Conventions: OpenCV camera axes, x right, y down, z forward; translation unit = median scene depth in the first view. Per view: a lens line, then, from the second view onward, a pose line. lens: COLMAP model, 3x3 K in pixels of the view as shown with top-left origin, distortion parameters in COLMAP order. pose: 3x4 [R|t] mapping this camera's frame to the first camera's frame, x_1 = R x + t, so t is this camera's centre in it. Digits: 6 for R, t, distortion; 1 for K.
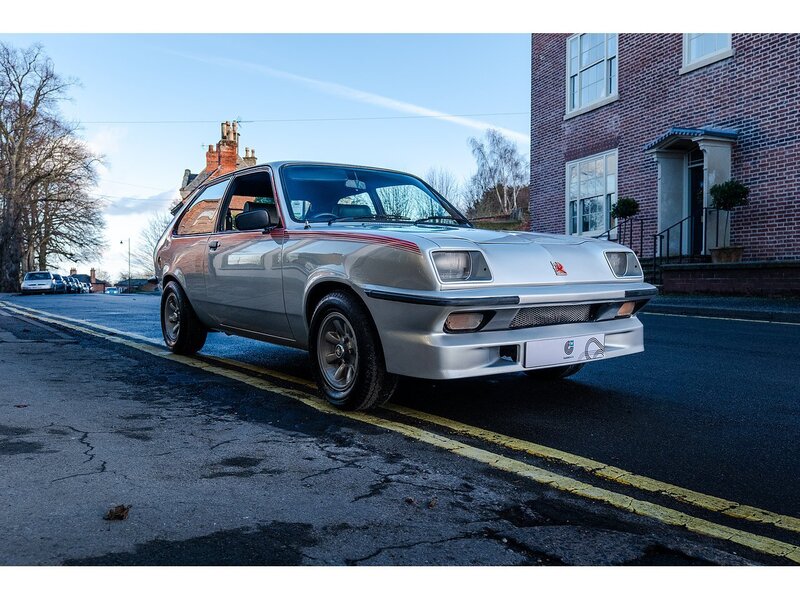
lens RADIAL K [[645.9, 0, 402.2], [0, 645.9, 315.9], [0, 0, 1]] dist [0.000790, 0.000164]
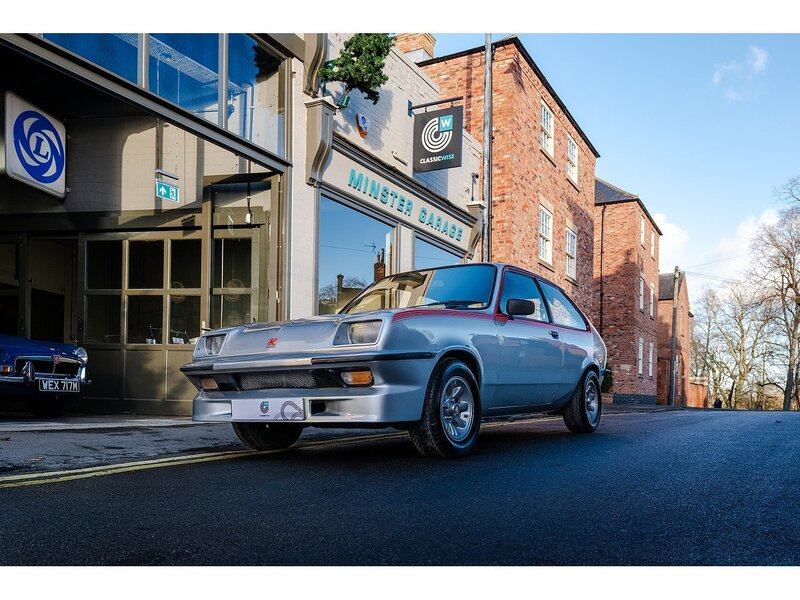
lens RADIAL K [[651.7, 0, 428.1], [0, 651.7, 379.5], [0, 0, 1]] dist [-0.003422, -0.001689]
pose [[0.379110, -0.027248, -0.924951, 1.387819], [-0.055172, 0.997123, -0.051988, 0.040940], [0.923706, 0.070740, 0.376515, 0.771593]]
